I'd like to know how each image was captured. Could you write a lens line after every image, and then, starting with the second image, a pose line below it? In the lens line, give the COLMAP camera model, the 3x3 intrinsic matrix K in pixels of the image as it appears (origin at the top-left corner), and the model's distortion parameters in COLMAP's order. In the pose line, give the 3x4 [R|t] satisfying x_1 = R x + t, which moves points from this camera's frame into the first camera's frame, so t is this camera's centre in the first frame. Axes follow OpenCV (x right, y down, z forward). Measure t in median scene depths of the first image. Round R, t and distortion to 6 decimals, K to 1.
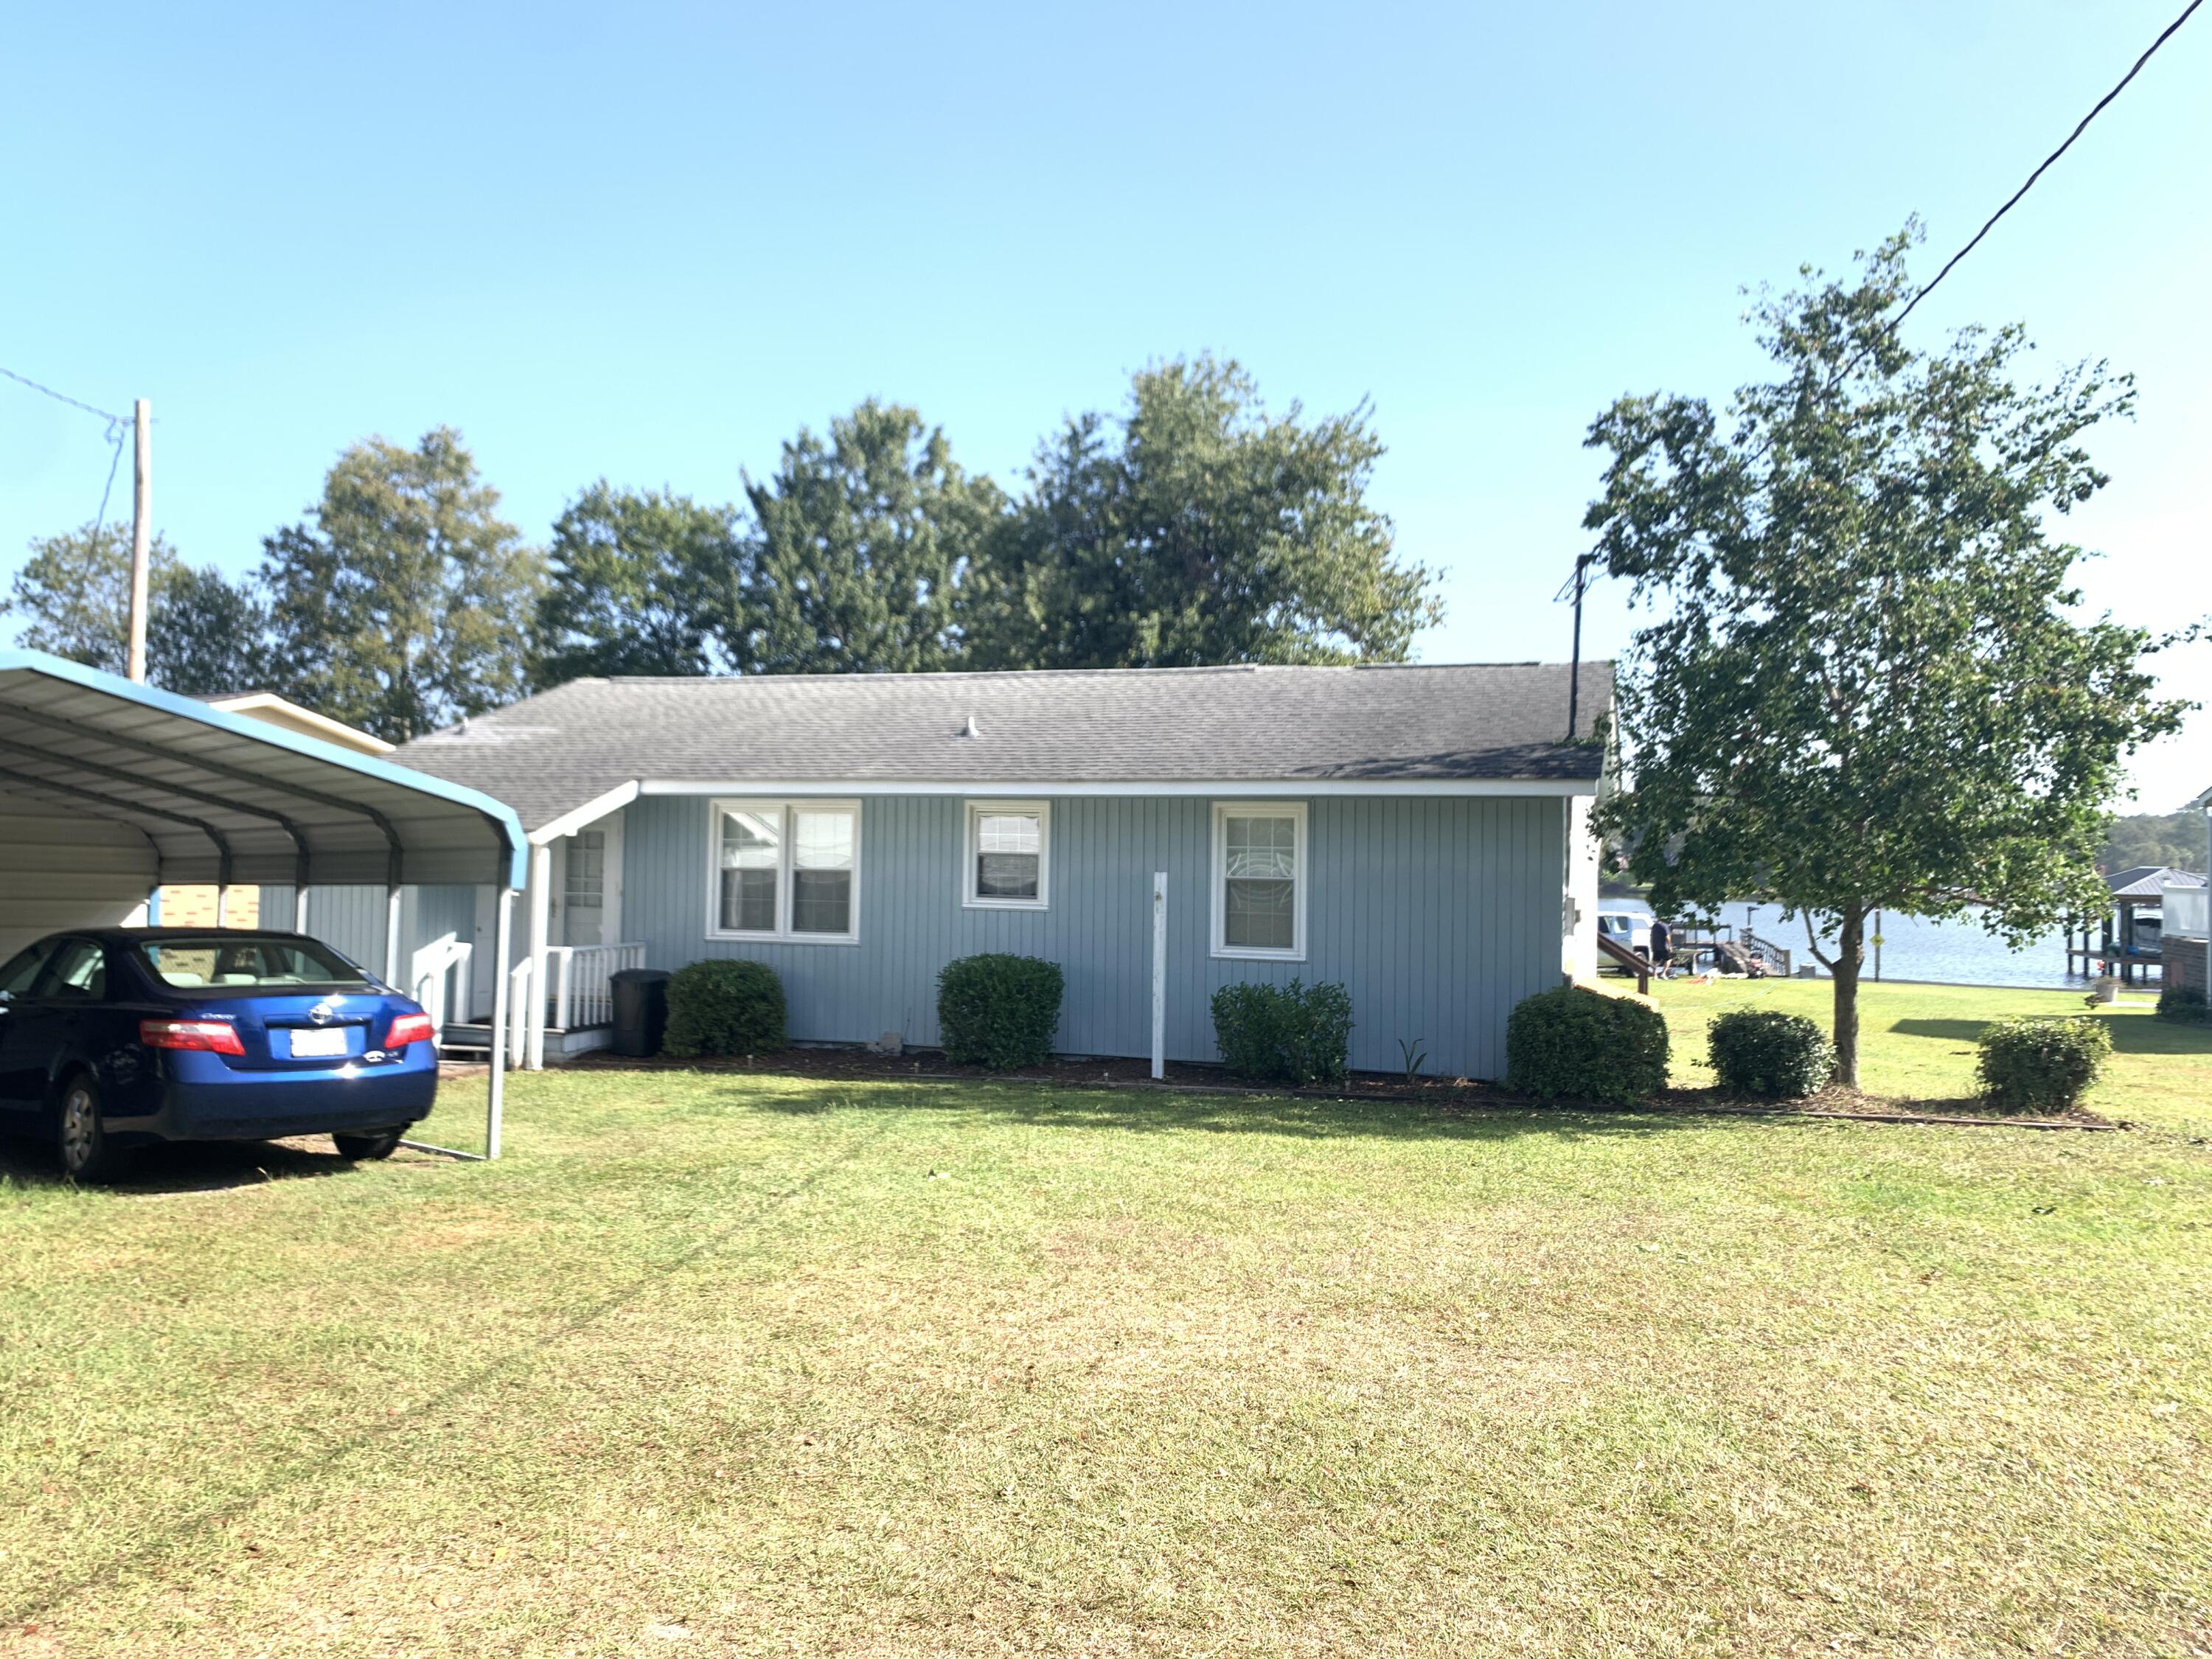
lens RADIAL K [[1629.2, 0, 1101.4], [0, 1629.2, 866.5], [0, 0, 1]] dist [-0.004685, -0.003229]
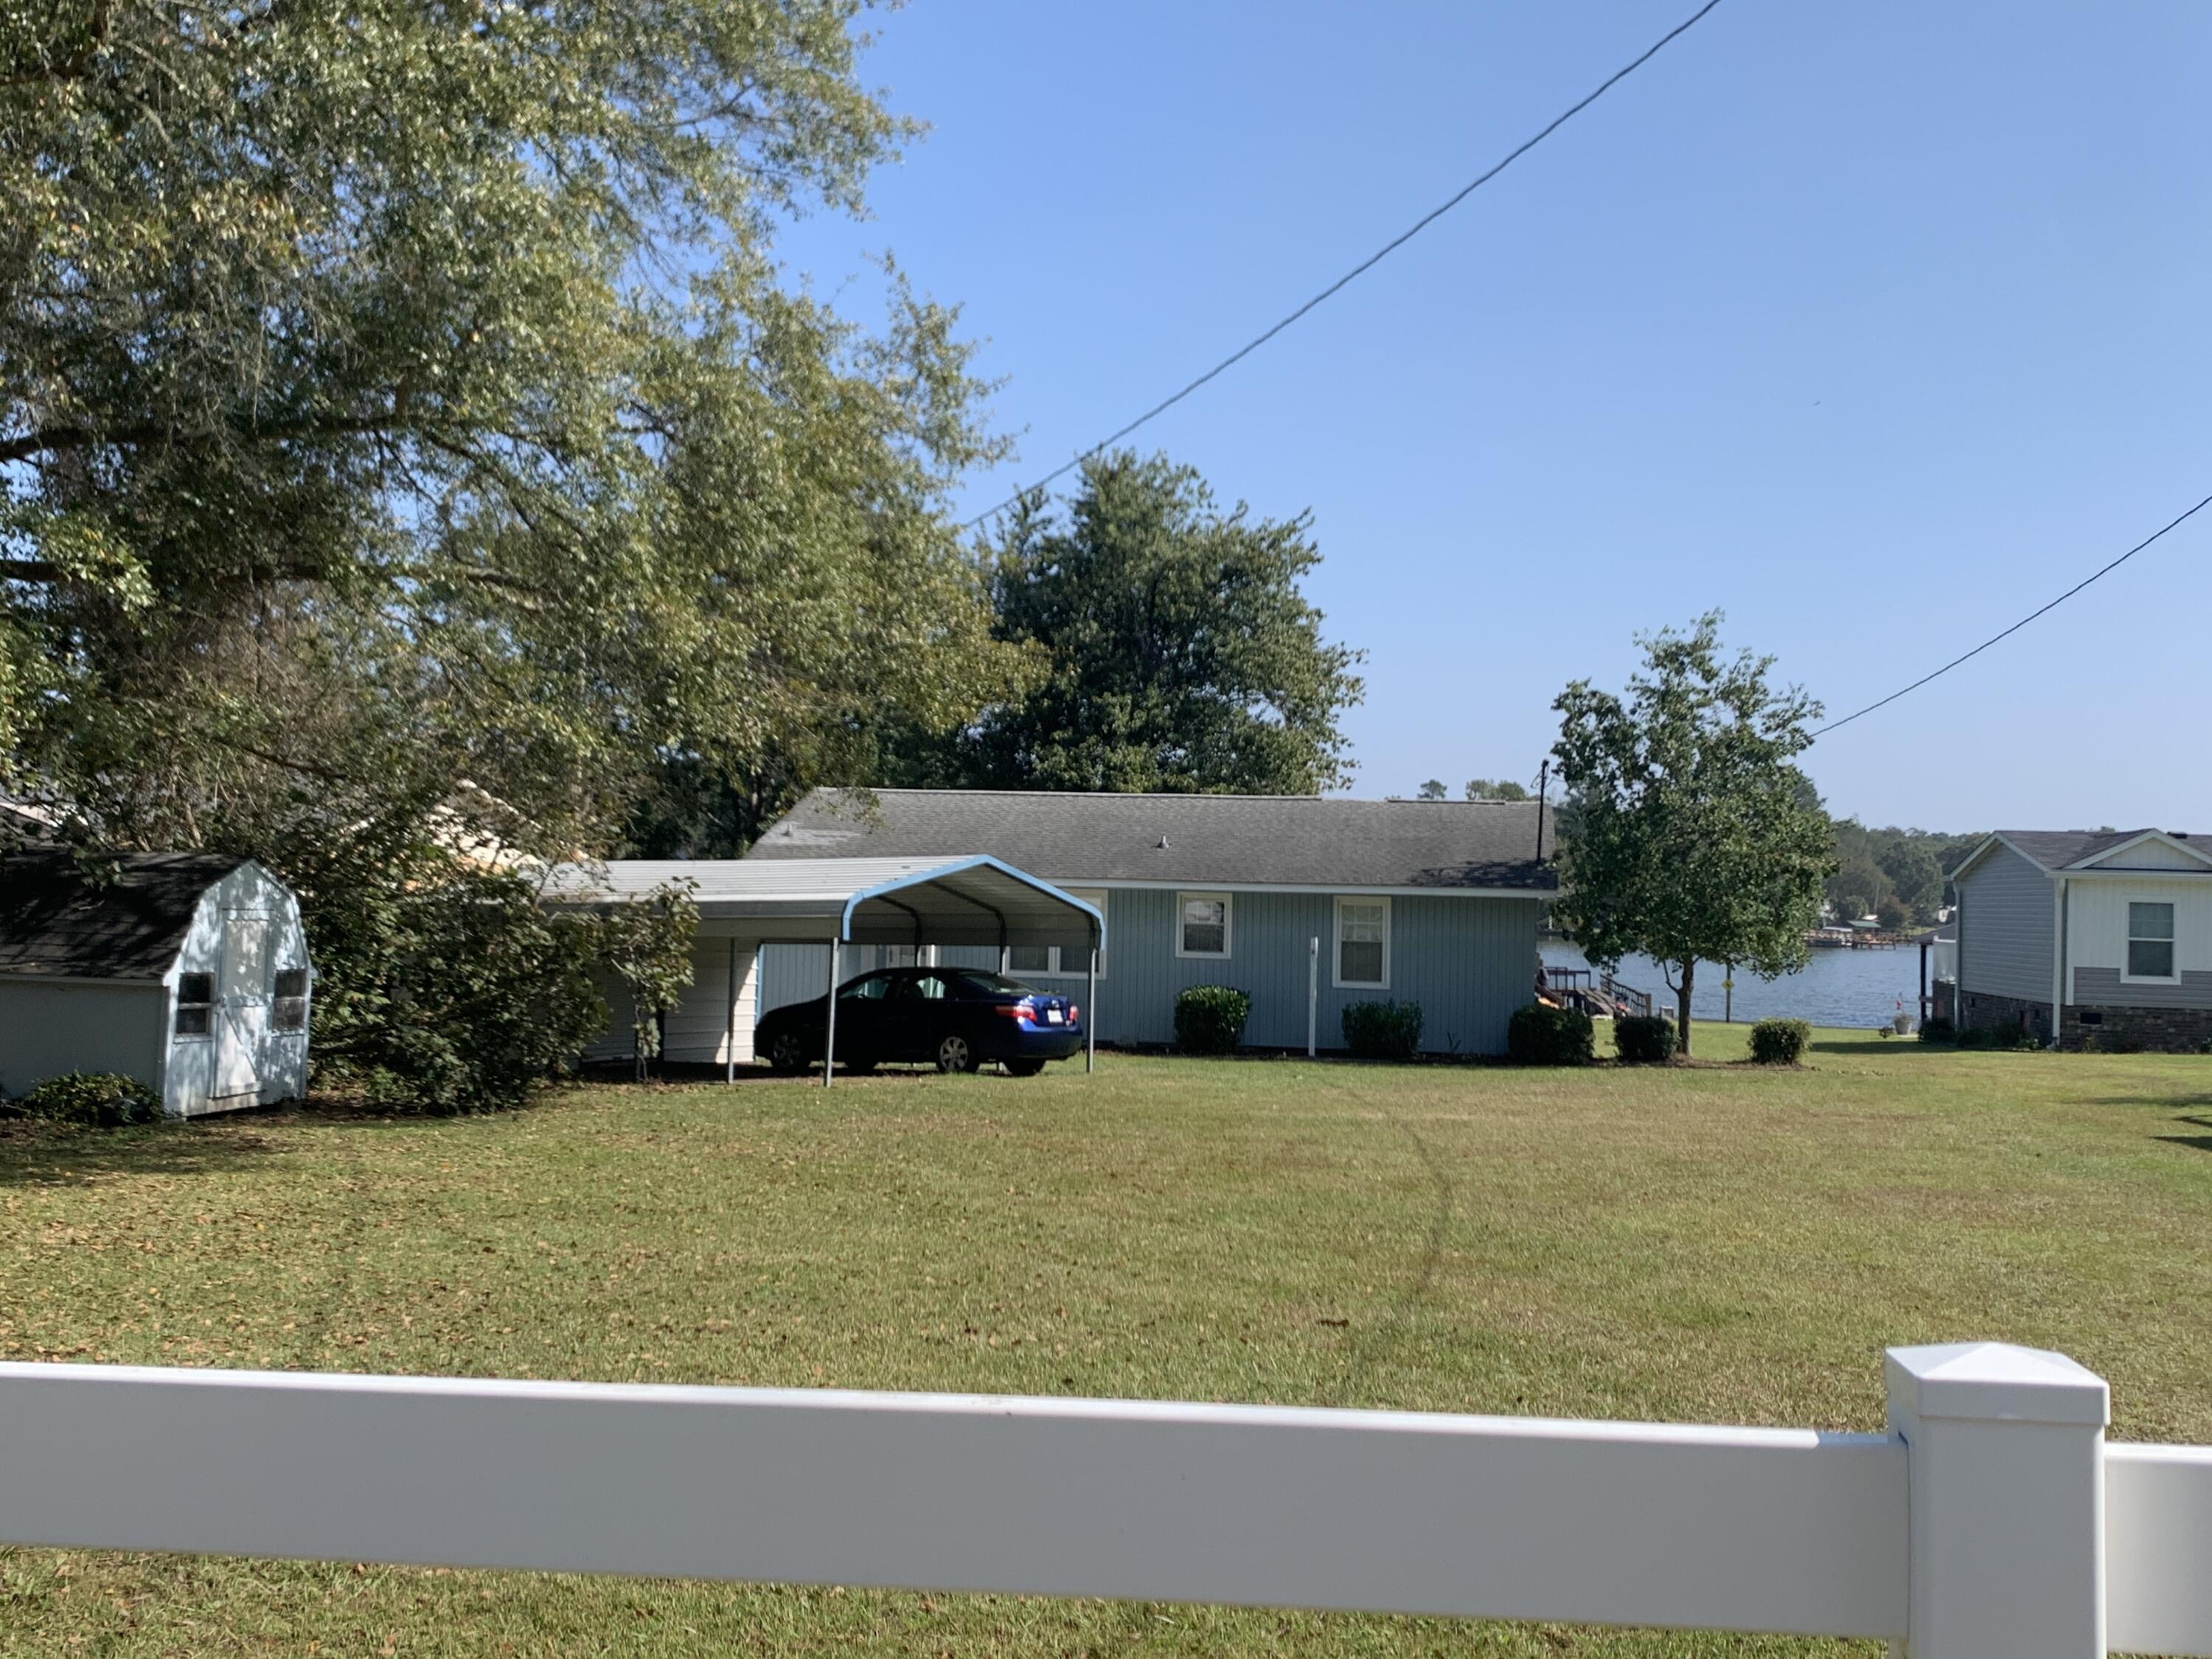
lens RADIAL K [[2391.3, 0, 1106.0], [0, 2391.3, 829.5], [0, 0, 1]] dist [0.067523, -0.016588]
pose [[0.984001, 0.012334, 0.177738, -0.636429], [-0.008585, 0.999724, -0.021846, -0.054512], [-0.177959, 0.019970, 0.983835, -1.474472]]
